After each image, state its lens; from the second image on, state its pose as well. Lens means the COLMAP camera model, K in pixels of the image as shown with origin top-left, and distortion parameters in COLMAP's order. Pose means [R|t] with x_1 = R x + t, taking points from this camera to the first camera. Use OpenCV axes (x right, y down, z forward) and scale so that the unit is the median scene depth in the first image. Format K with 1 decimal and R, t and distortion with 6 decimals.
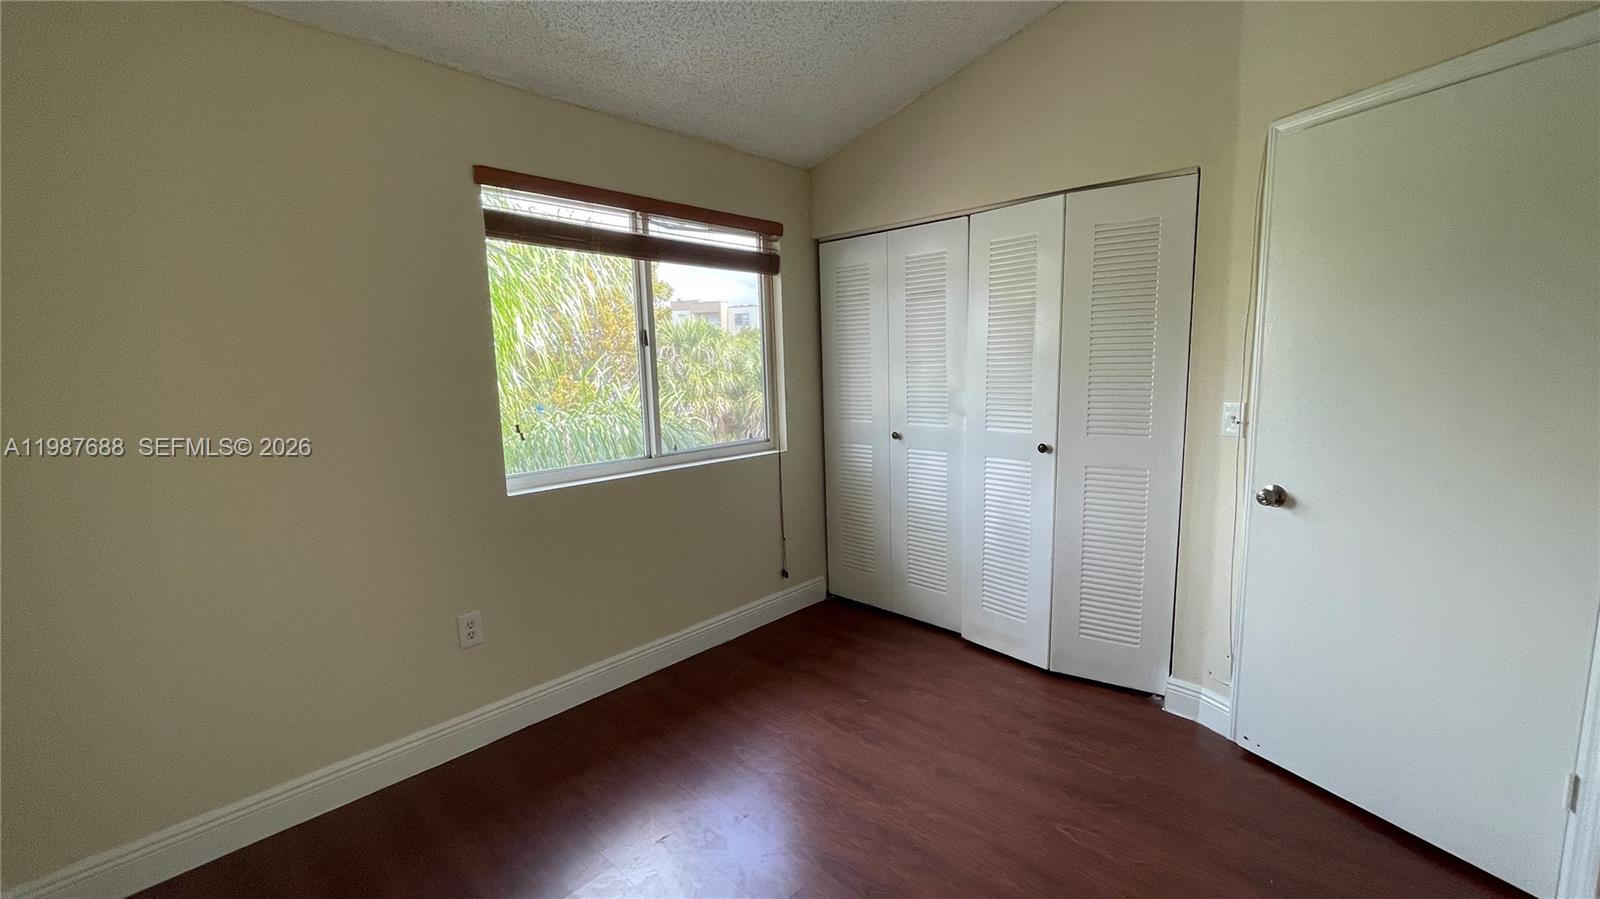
lens RADIAL K [[615.8, 0, 800.0], [0, 615.8, 449.5], [0, 0, 1]] dist [0.001136, 0.000249]
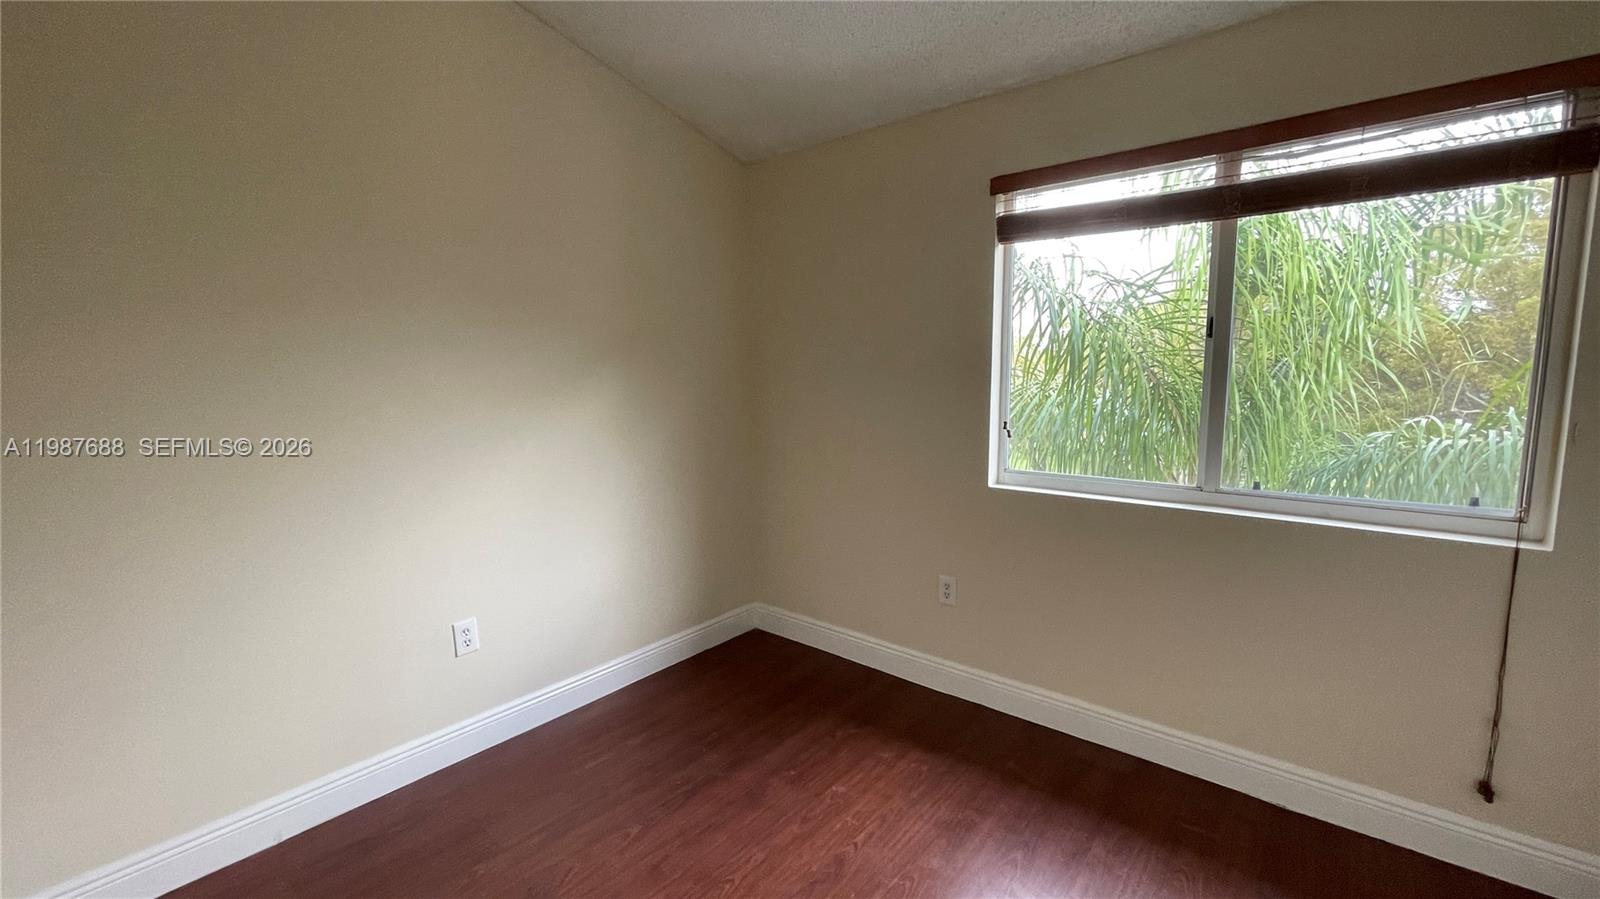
lens RADIAL K [[615.8, 0, 800.0], [0, 615.8, 449.5], [0, 0, 1]] dist [0.001136, 0.000249]
pose [[0.114401, 0.151574, -0.981803, 0.500786], [-0.133815, 0.981636, 0.135956, -0.084281], [0.984381, 0.115826, 0.132583, 0.506933]]
